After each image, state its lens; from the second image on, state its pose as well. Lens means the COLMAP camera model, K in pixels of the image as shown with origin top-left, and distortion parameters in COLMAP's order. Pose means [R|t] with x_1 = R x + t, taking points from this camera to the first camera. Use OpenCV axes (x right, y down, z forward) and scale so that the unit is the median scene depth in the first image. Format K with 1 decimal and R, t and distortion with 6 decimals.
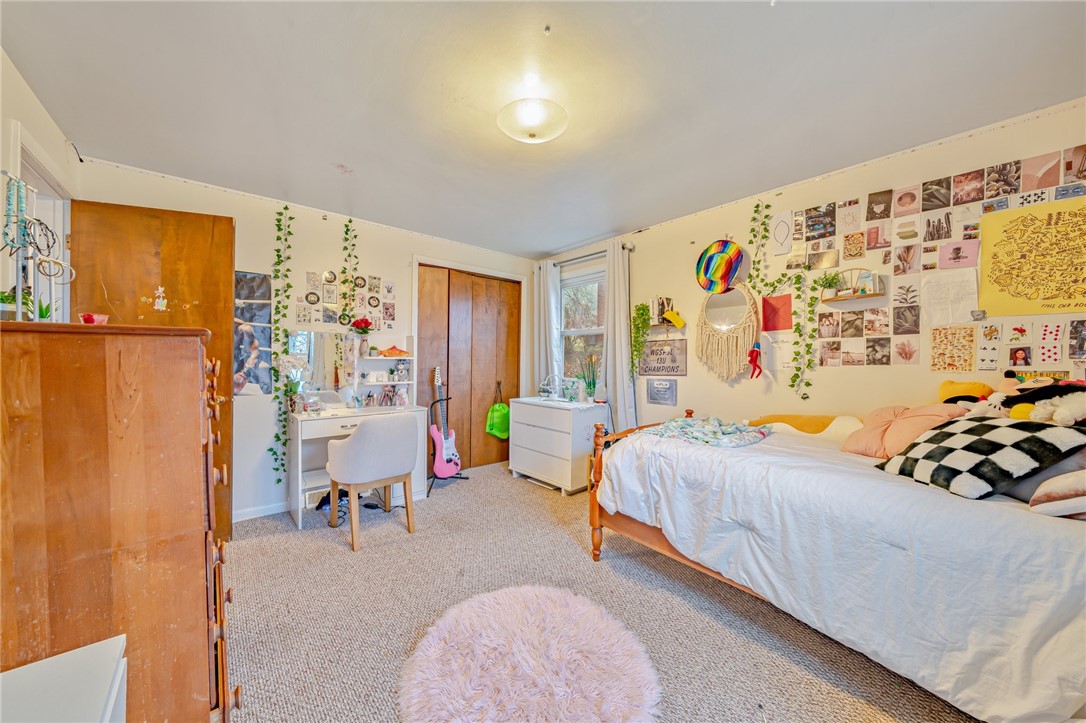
lens RADIAL K [[376.3, 0, 546.2], [0, 376.3, 361.1], [0, 0, 1]] dist [-0.004110, 0.000236]
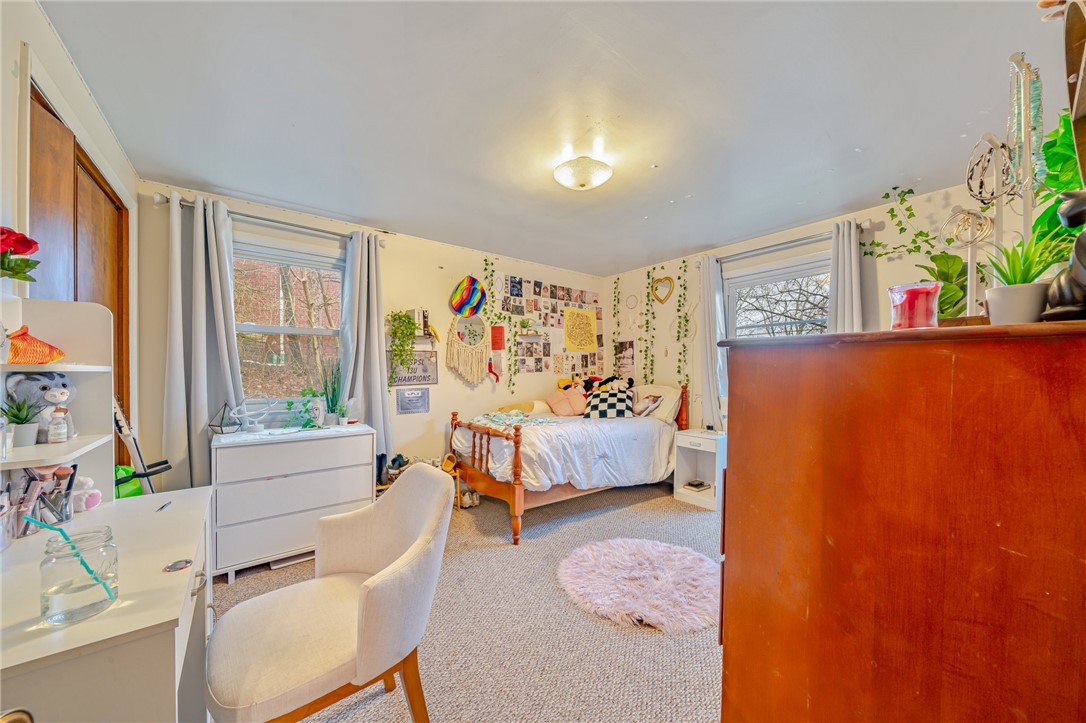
lens RADIAL K [[376.3, 0, 546.8], [0, 376.3, 367.2], [0, 0, 1]] dist [-0.004110, 0.000236]
pose [[0.057298, 0.000777, 0.998357, -1.013910], [0.002496, 0.999996, -0.000921, -0.012201], [-0.998354, 0.002545, 0.057296, 0.842255]]
